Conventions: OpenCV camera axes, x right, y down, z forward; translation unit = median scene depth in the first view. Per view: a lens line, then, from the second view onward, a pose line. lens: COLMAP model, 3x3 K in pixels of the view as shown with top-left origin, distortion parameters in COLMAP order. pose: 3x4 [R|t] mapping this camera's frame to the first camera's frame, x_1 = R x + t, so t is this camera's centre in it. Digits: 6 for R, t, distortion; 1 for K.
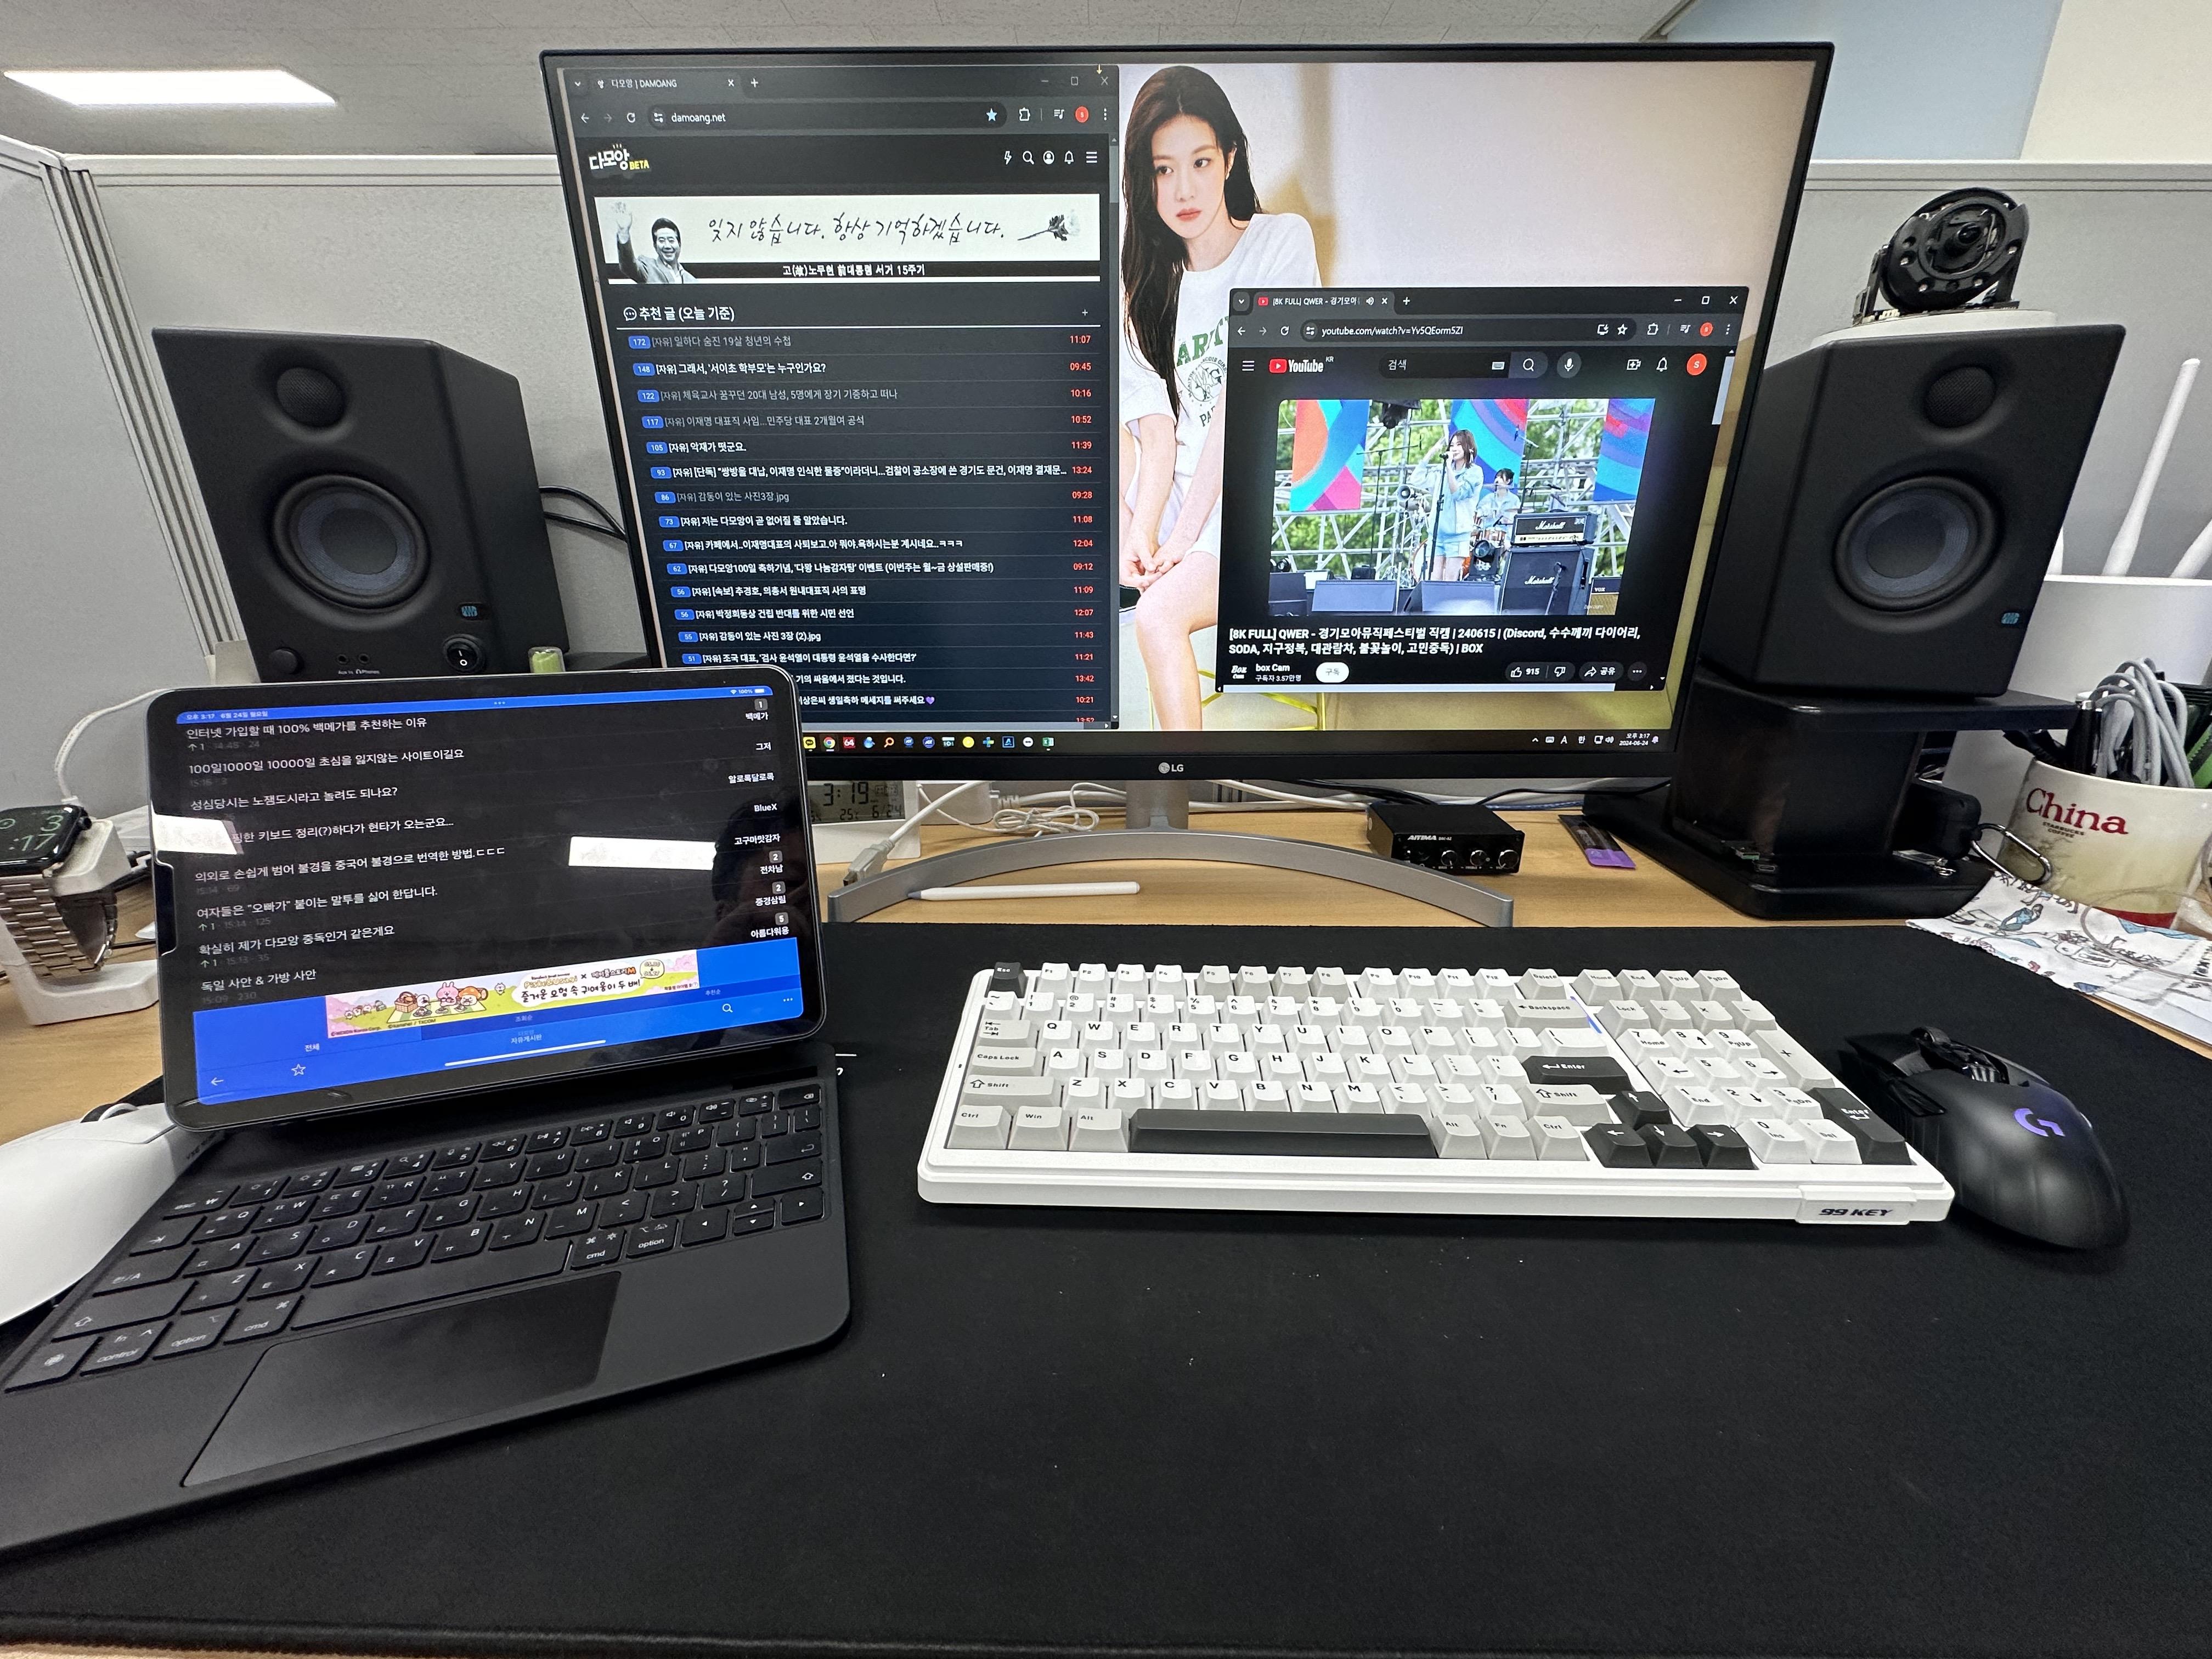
lens RADIAL K [[886.2, 0, 1102.6], [0, 886.2, 839.7], [0, 0, 1]] dist [0.000195, 0.000010]
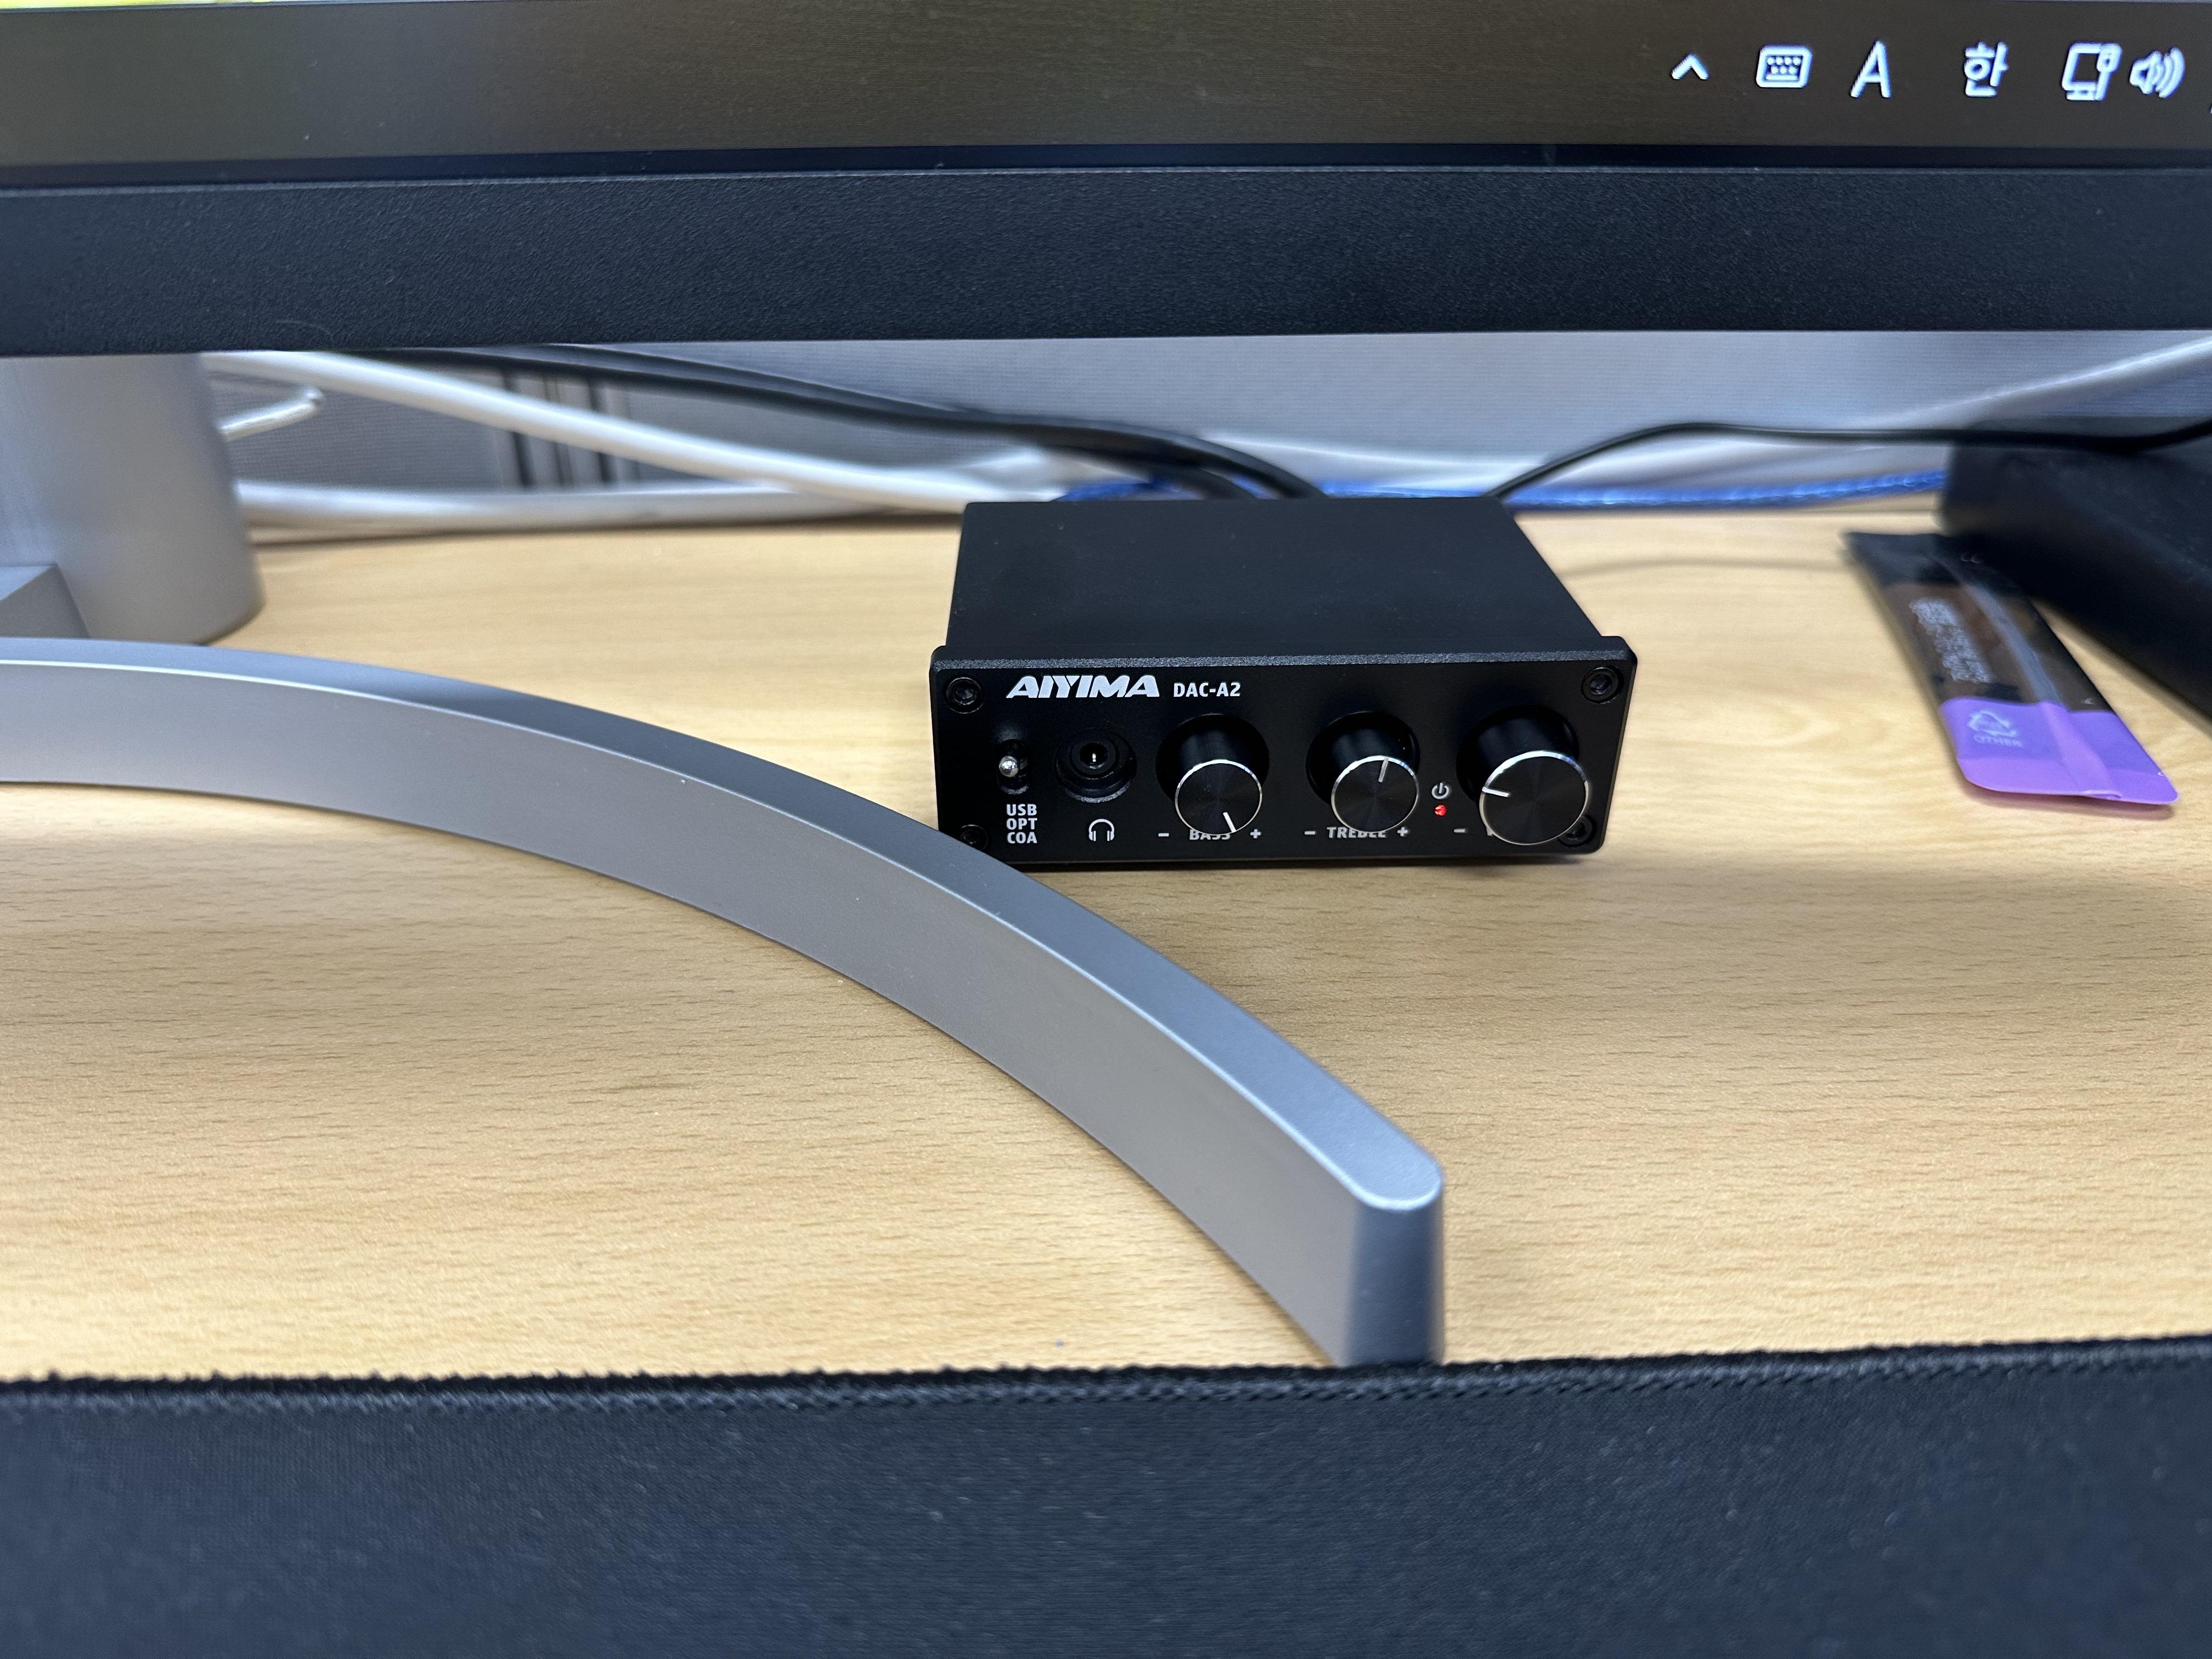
lens RADIAL K [[1564.4, 0, 1109.2], [0, 1564.4, 824.5], [0, 0, 1]] dist [-0.009377, -0.003887]
pose [[0.999819, -0.009959, 0.016186, 0.330113], [0.006874, 0.983534, 0.180594, -0.030431], [-0.017718, -0.180450, 0.983425, 0.615809]]
